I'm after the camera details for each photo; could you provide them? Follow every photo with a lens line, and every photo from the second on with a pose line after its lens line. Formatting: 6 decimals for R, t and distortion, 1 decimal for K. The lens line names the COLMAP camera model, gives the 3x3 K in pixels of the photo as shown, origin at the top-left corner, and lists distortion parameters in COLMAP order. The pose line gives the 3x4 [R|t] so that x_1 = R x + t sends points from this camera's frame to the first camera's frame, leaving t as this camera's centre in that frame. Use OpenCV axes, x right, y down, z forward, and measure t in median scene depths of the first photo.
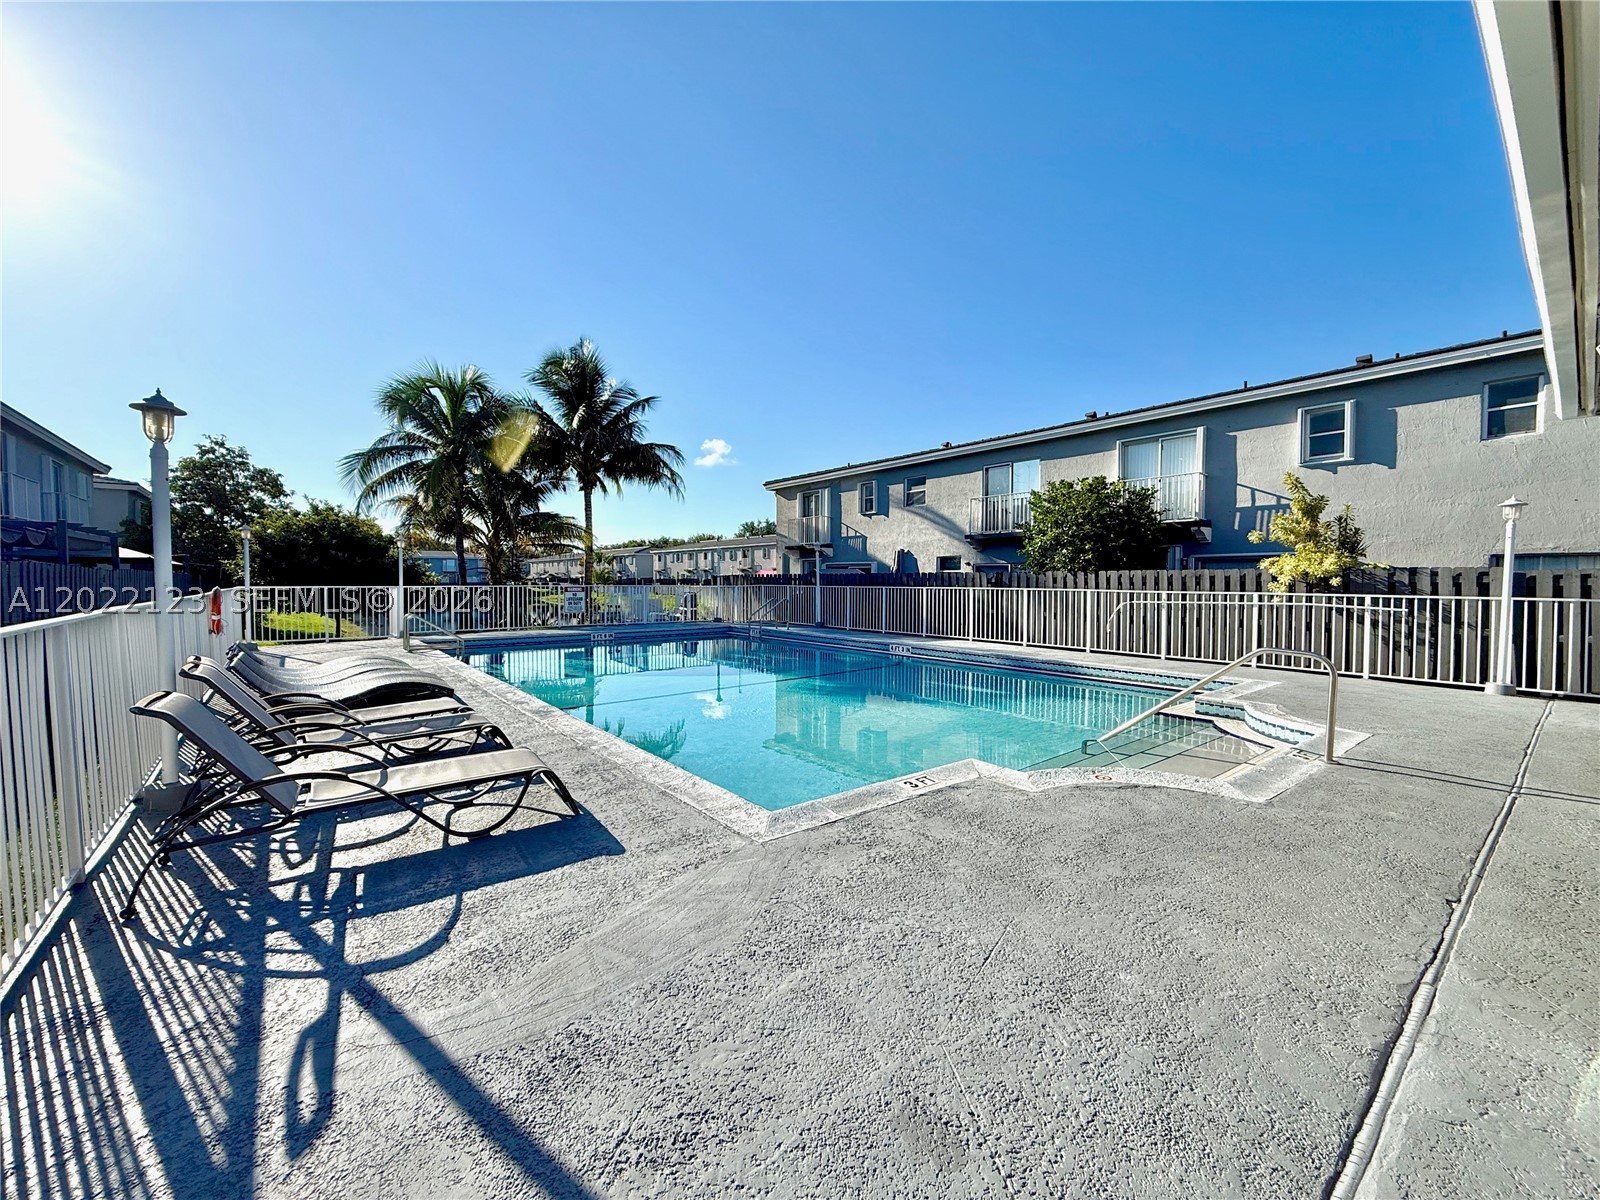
lens RADIAL K [[626.8, 0, 800.0], [0, 626.8, 600.0], [0, 0, 1]] dist [0.000549, 0.000138]
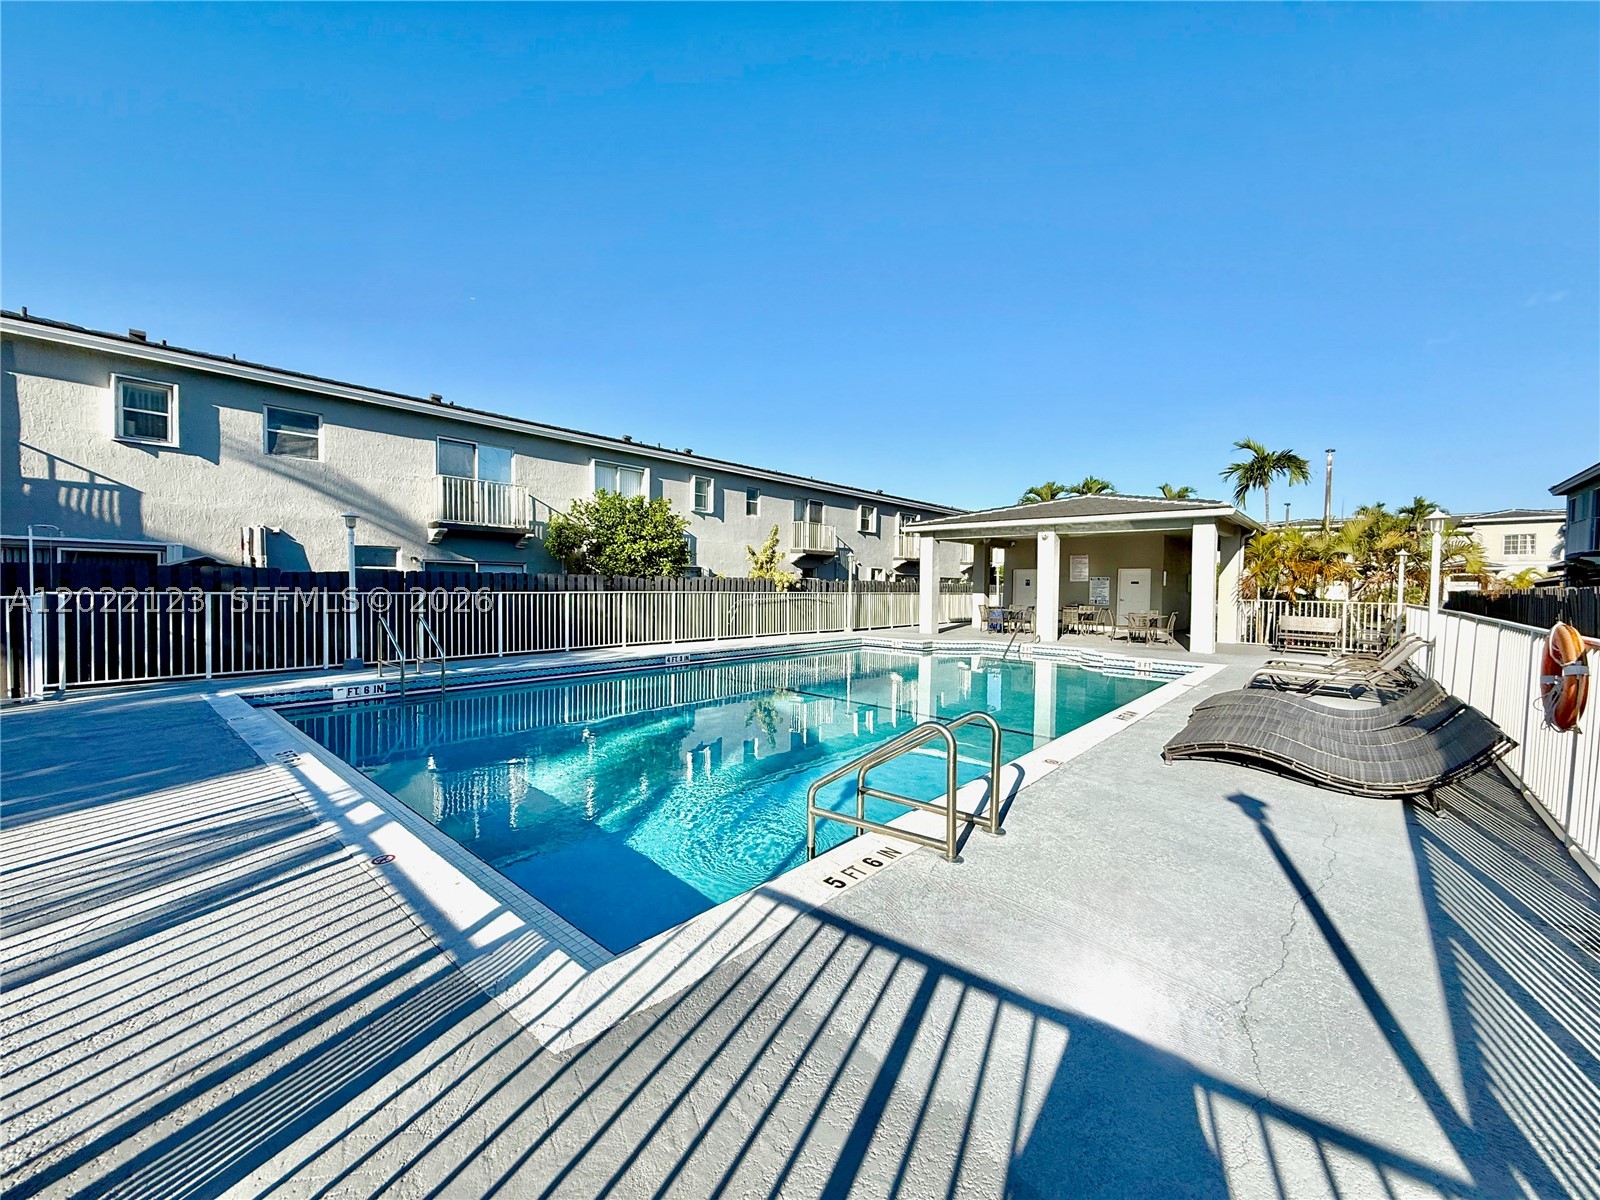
lens RADIAL K [[626.8, 0, 800.0], [0, 626.8, 600.0], [0, 0, 1]] dist [0.000549, 0.000138]
pose [[-0.176104, -0.029819, 0.983920, -0.719239], [0.021948, 0.999174, 0.034210, -0.033761], [-0.984127, 0.027620, -0.175304, 0.901348]]
